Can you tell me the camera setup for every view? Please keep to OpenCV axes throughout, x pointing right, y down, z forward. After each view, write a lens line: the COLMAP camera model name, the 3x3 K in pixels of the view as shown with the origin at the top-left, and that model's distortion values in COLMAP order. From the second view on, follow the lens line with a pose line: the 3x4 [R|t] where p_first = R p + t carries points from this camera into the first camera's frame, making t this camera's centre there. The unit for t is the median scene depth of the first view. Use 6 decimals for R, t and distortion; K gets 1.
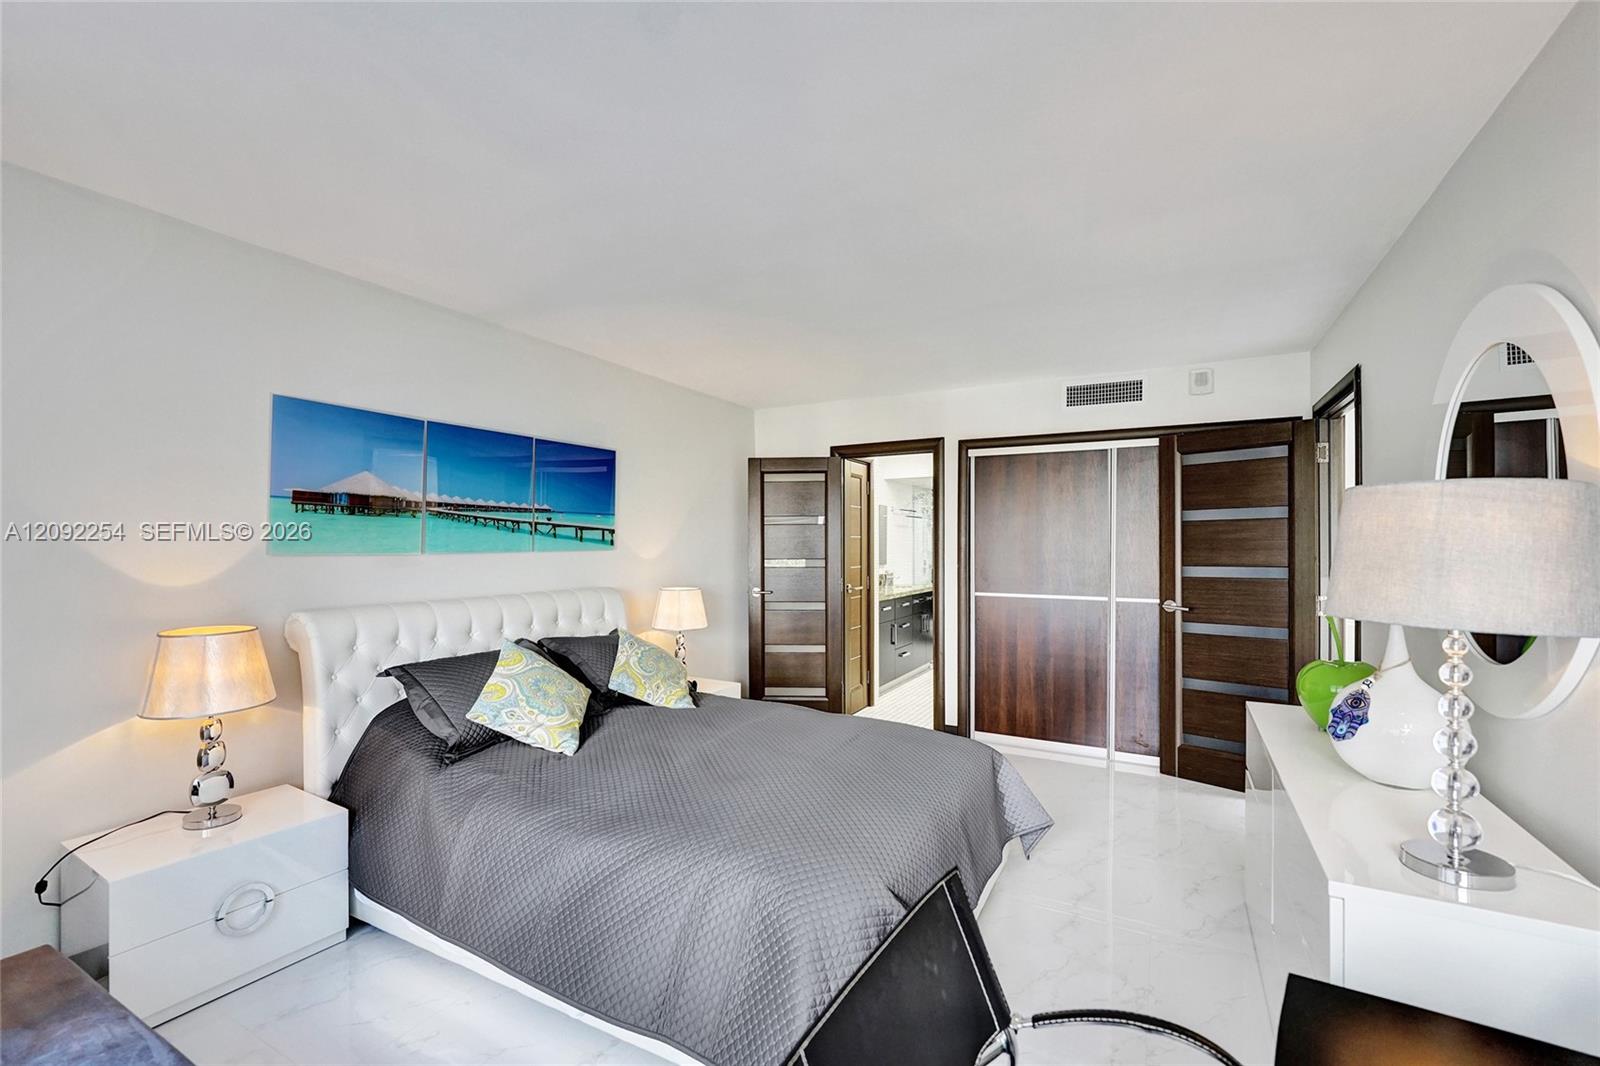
lens RADIAL K [[684.0, 0, 801.2], [0, 684.0, 542.5], [0, 0, 1]] dist [-0.000848, 0.000117]
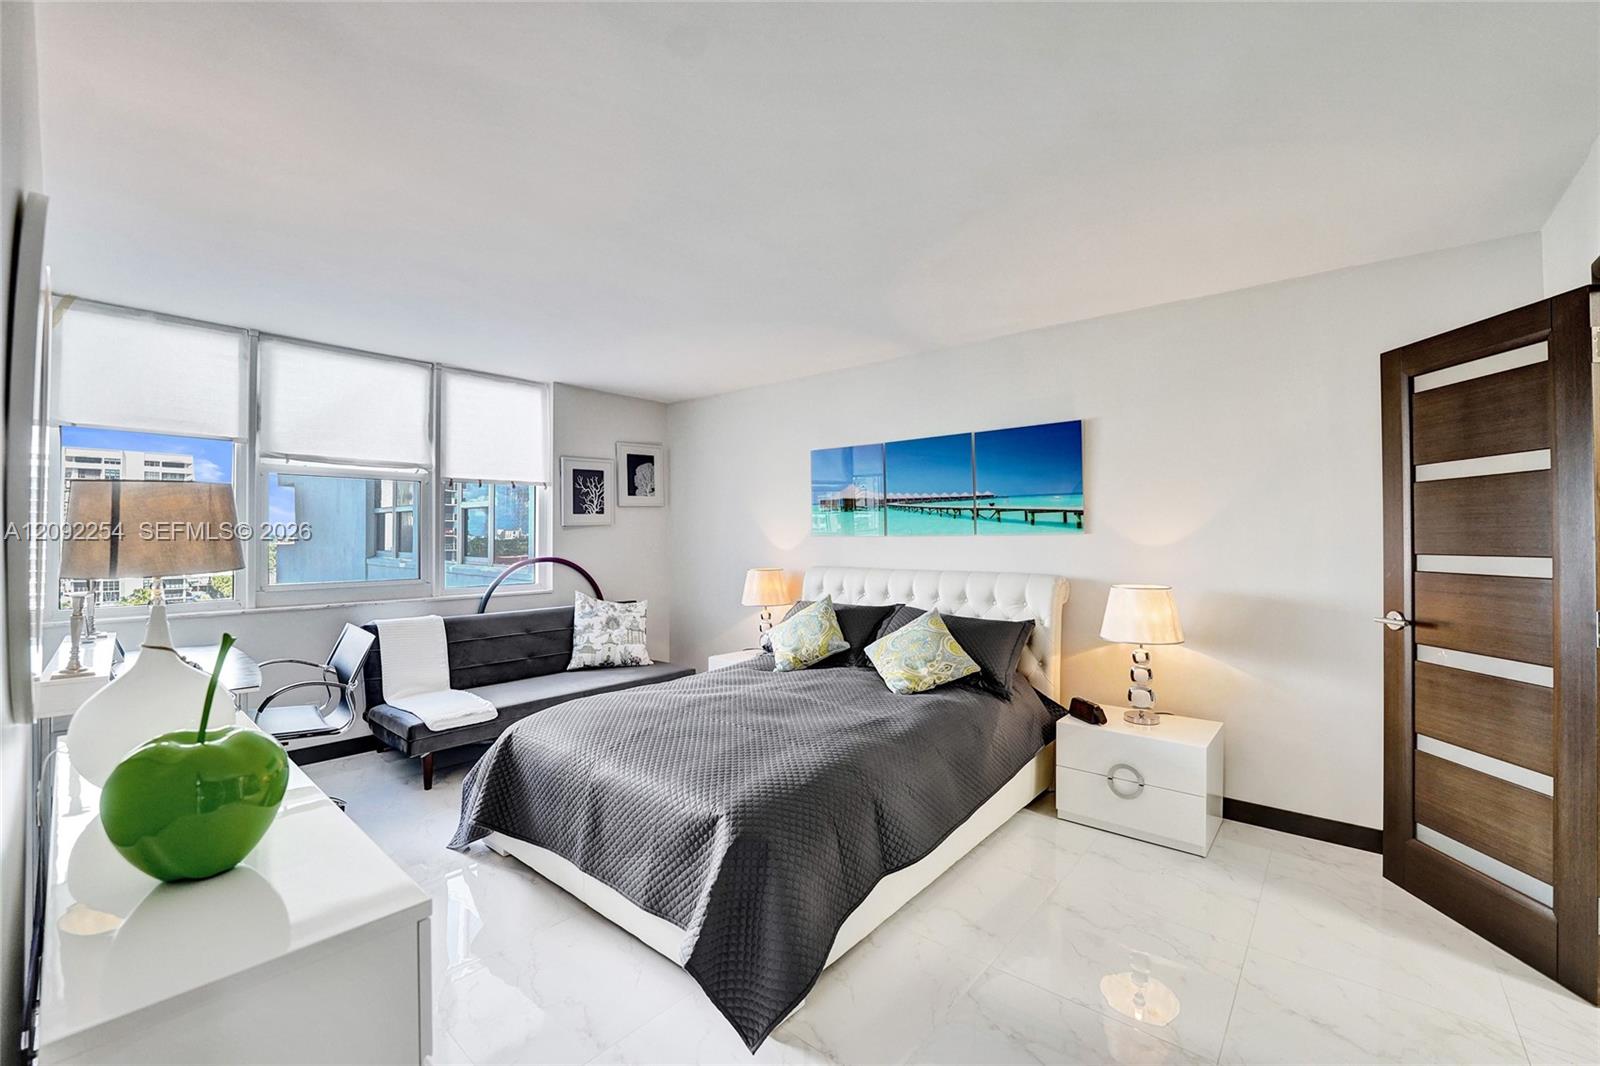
lens RADIAL K [[649.9, 0, 778.1], [0, 649.9, 528.4], [0, 0, 1]] dist [-0.003299, 0.000521]
pose [[-0.227104, -0.010979, -0.973809, 0.719916], [0.002004, 0.999929, -0.011741, 0.014896], [0.973869, -0.004618, -0.227066, 0.938506]]
